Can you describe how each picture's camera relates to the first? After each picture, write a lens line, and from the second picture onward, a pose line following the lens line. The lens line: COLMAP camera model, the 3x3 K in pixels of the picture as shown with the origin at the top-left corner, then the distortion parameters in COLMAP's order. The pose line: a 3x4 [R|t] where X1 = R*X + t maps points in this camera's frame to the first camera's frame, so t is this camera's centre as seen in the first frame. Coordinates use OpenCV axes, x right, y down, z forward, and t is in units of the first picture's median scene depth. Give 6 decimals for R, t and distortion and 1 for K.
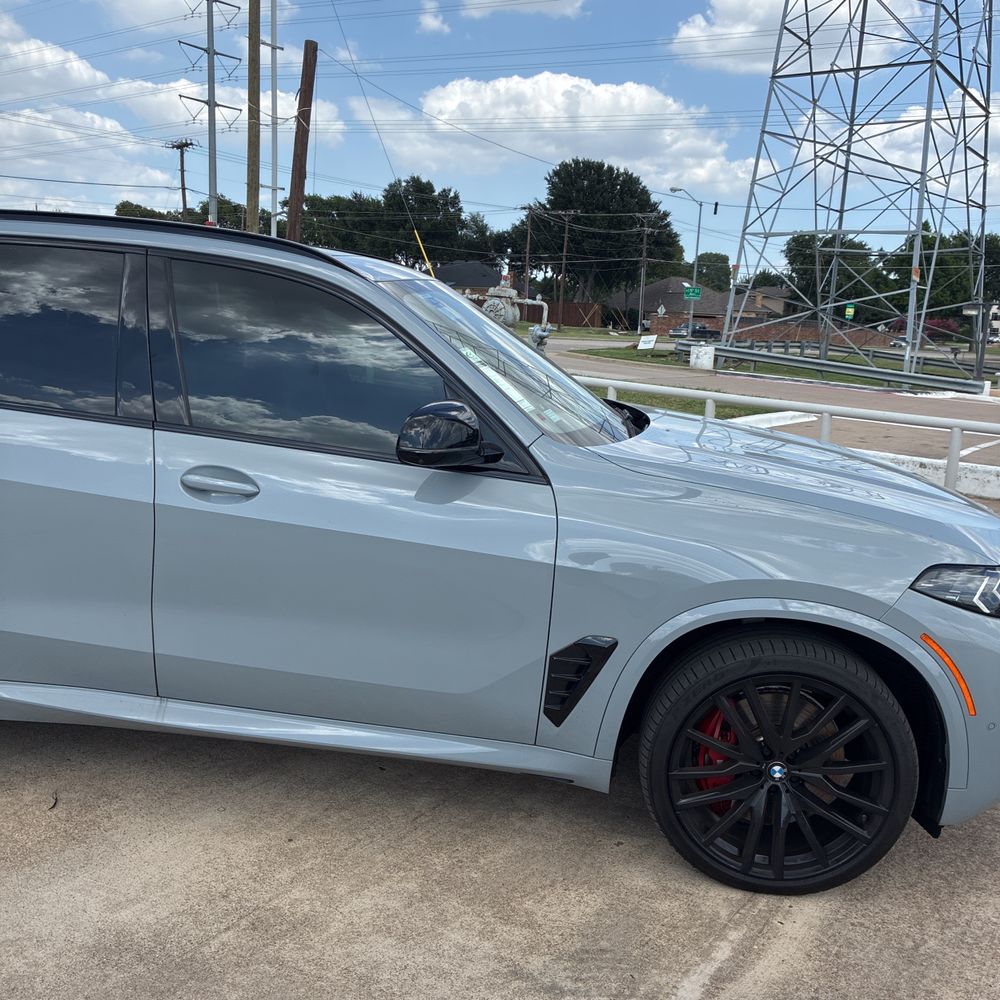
lens RADIAL K [[1022.5, 0, 498.3], [0, 1022.5, 496.2], [0, 0, 1]] dist [0.019833, 0.000000]
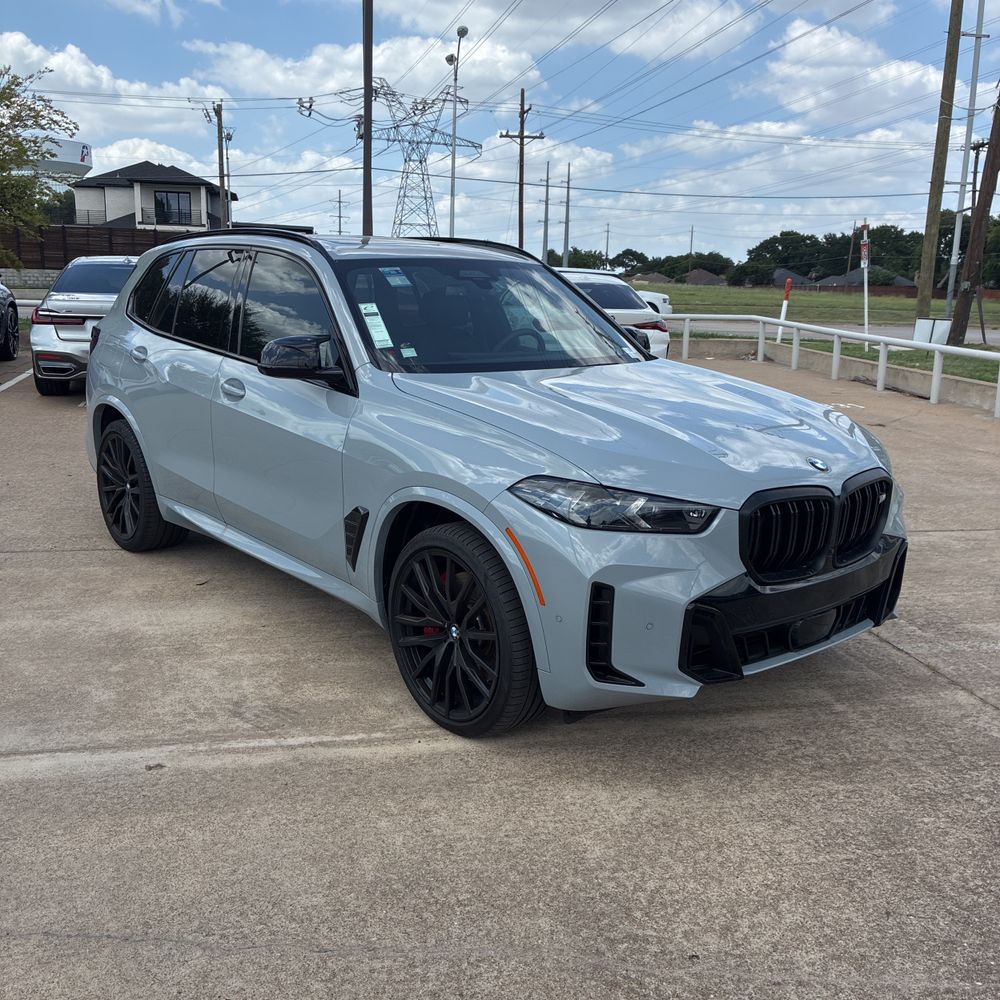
lens RADIAL K [[1022.5, 0, 498.1], [0, 1022.5, 489.8], [0, 0, 1]] dist [0.019833, 0.000000]
pose [[0.724332, 0.097900, -0.682466, 1.130922], [-0.109530, 0.993636, 0.026288, 0.055813], [0.680696, 0.055709, 0.730445, 0.110635]]
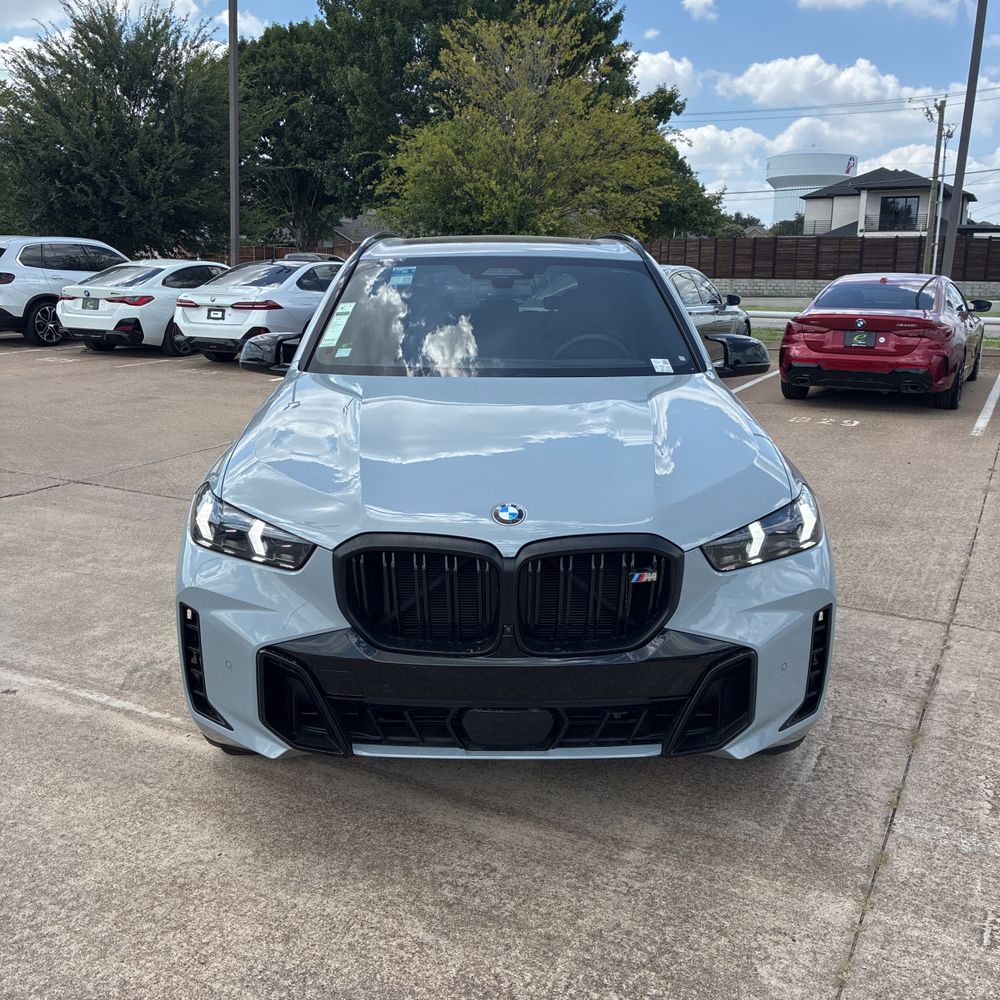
lens RADIAL K [[1022.5, 0, 497.3], [0, 1022.5, 494.9], [0, 0, 1]] dist [0.019833, 0.000000]
pose [[0.116988, 0.153702, -0.981167, 1.462133], [-0.191182, 0.972958, 0.129621, -0.113331], [0.974558, 0.172417, 0.143209, 1.087050]]
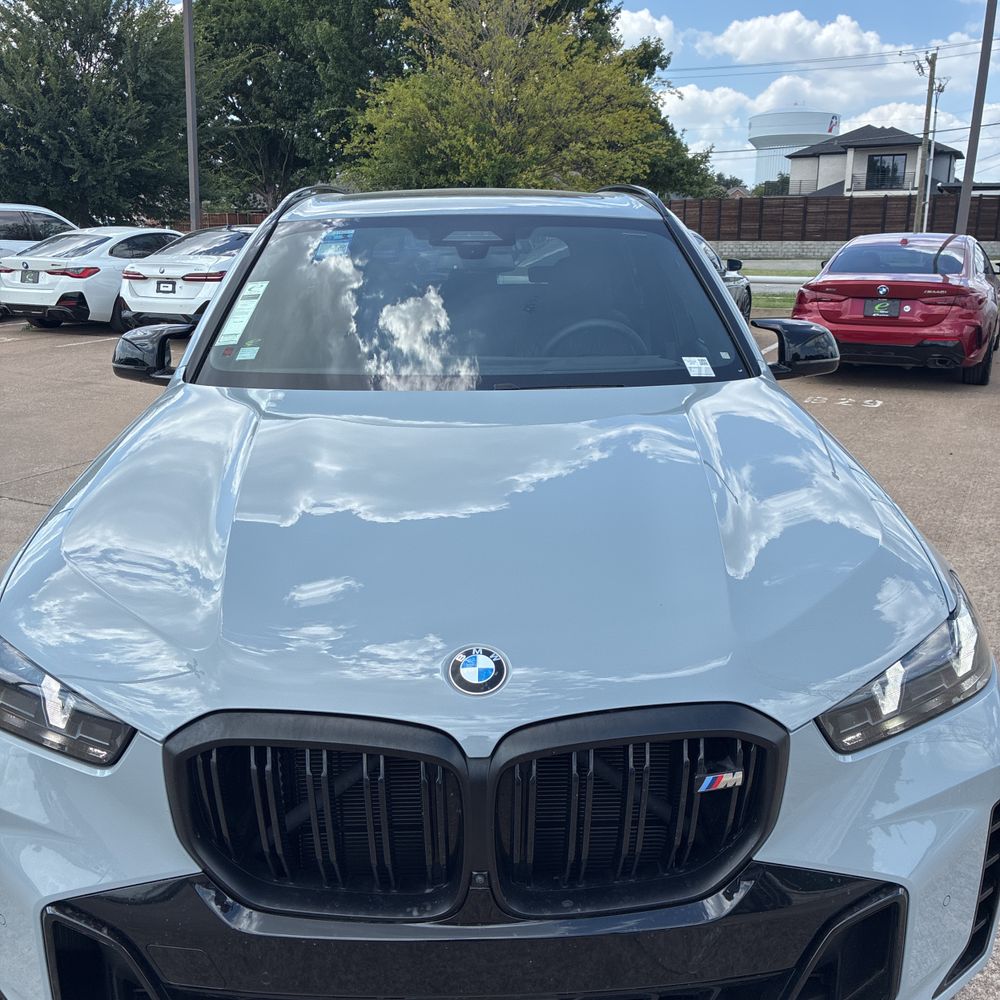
lens RADIAL K [[1022.5, 0, 499.5], [0, 1022.5, 497.7], [0, 0, 1]] dist [0.019833, 0.000000]
pose [[0.136267, 0.186123, -0.973031, 1.061296], [-0.179026, 0.970648, 0.160596, -0.148057], [0.974362, 0.152314, 0.165589, 1.142224]]
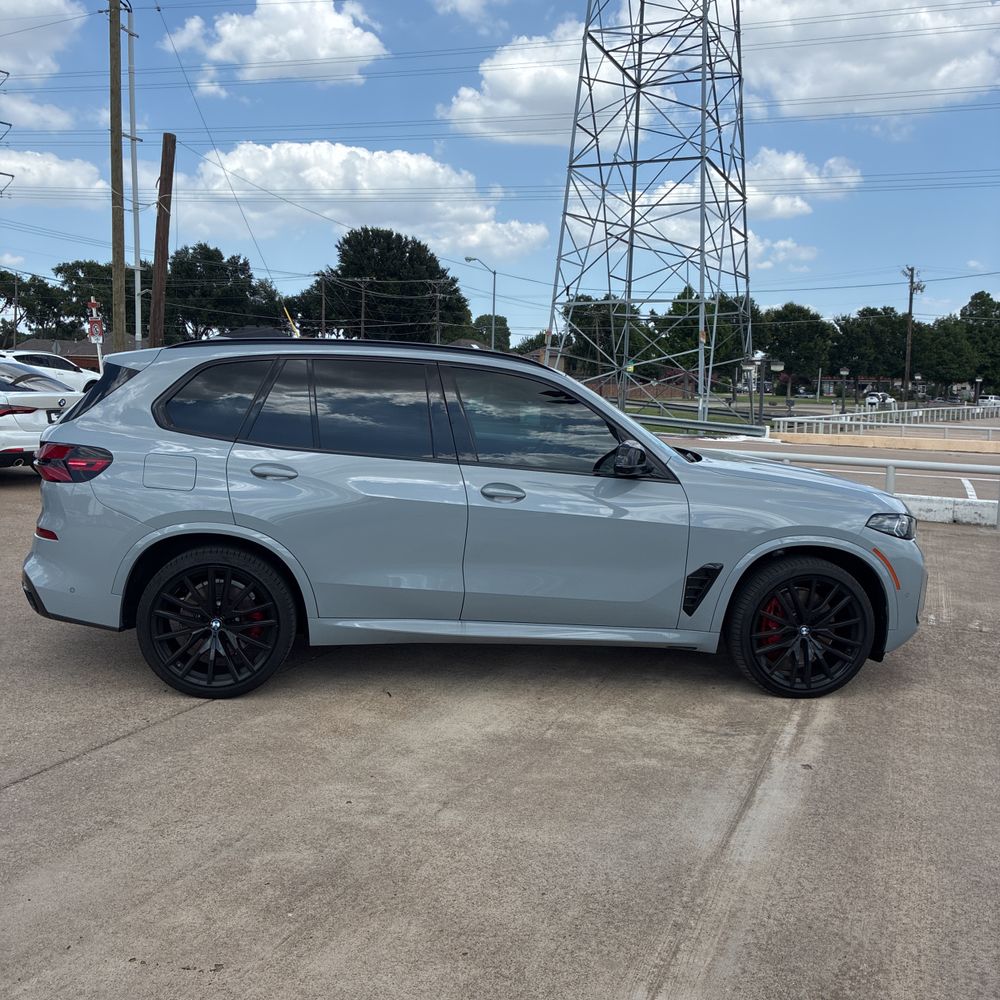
lens RADIAL K [[1022.5, 0, 500.2], [0, 1022.5, 500.4], [0, 0, 1]] dist [0.019833, 0.000000]
pose [[0.977240, -0.051669, 0.205749, -0.631901], [0.062682, 0.996909, -0.047369, 0.083627], [-0.202666, 0.059187, 0.977458, -0.717229]]
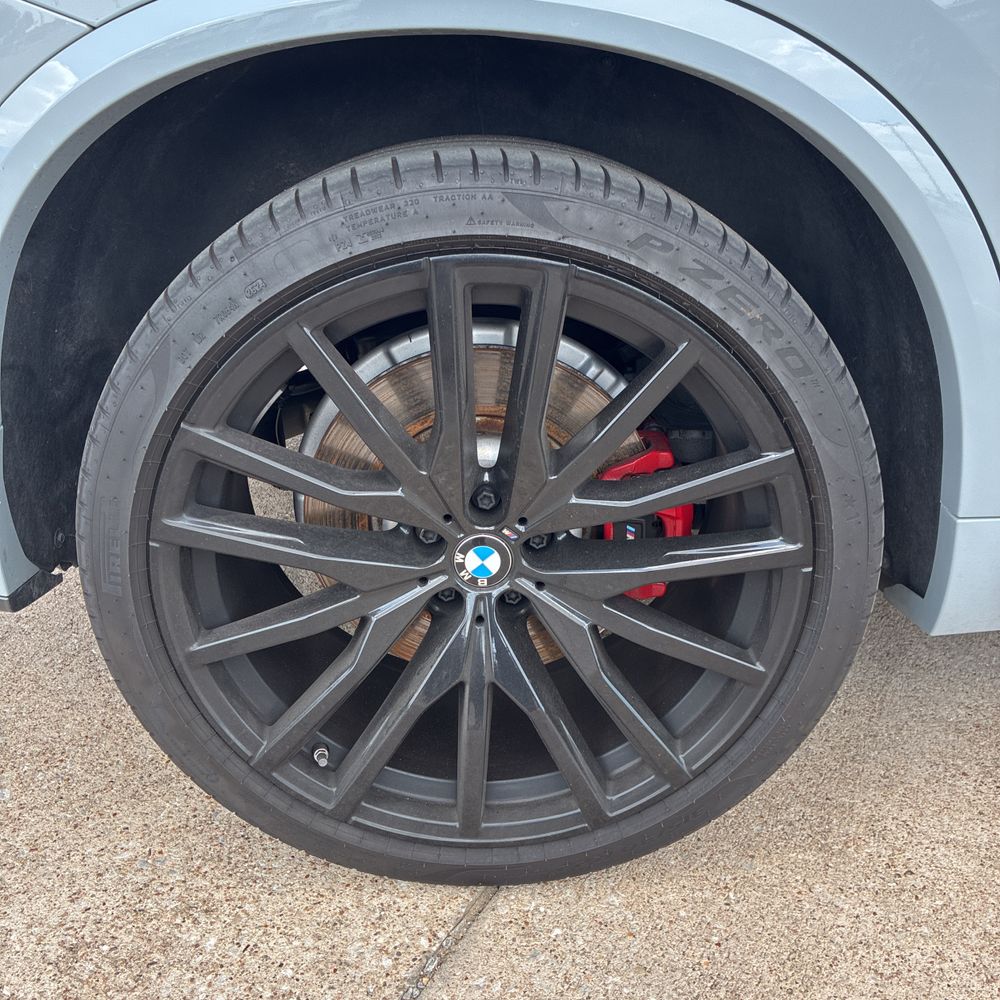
lens RADIAL K [[1022.5, 0, 477.2], [0, 1022.5, 484.4], [0, 0, 1]] dist [0.019833, 0.000000]
pose [[0.988872, -0.133903, 0.064831, -0.774798], [0.117204, 0.969584, 0.214870, 0.083199], [-0.091631, -0.204880, 0.974488, 0.755870]]
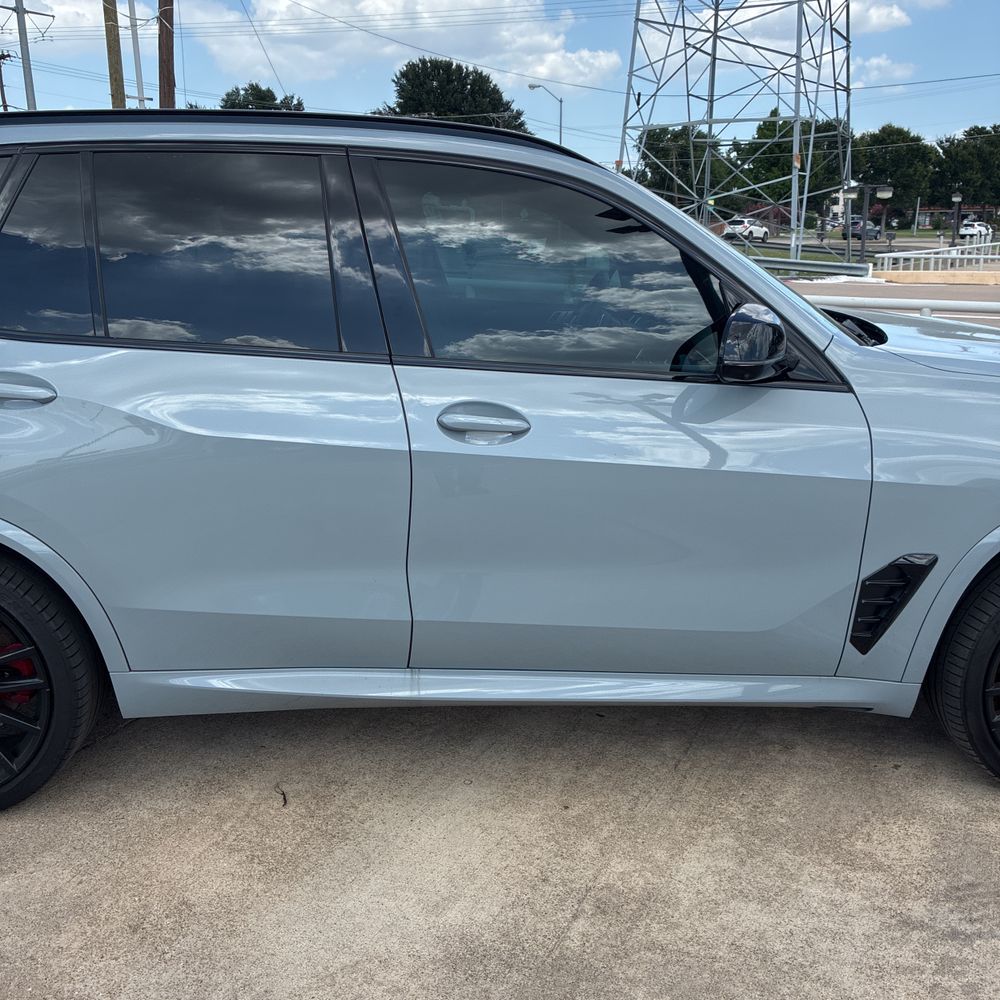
lens RADIAL K [[1022.5, 0, 495.1], [0, 1022.5, 499.8], [0, 0, 1]] dist [0.019833, 0.000000]
pose [[0.988623, -0.091096, 0.119688, -0.365773], [0.080281, 0.992492, 0.092277, -0.024899], [-0.127195, -0.081619, 0.988514, 0.139434]]
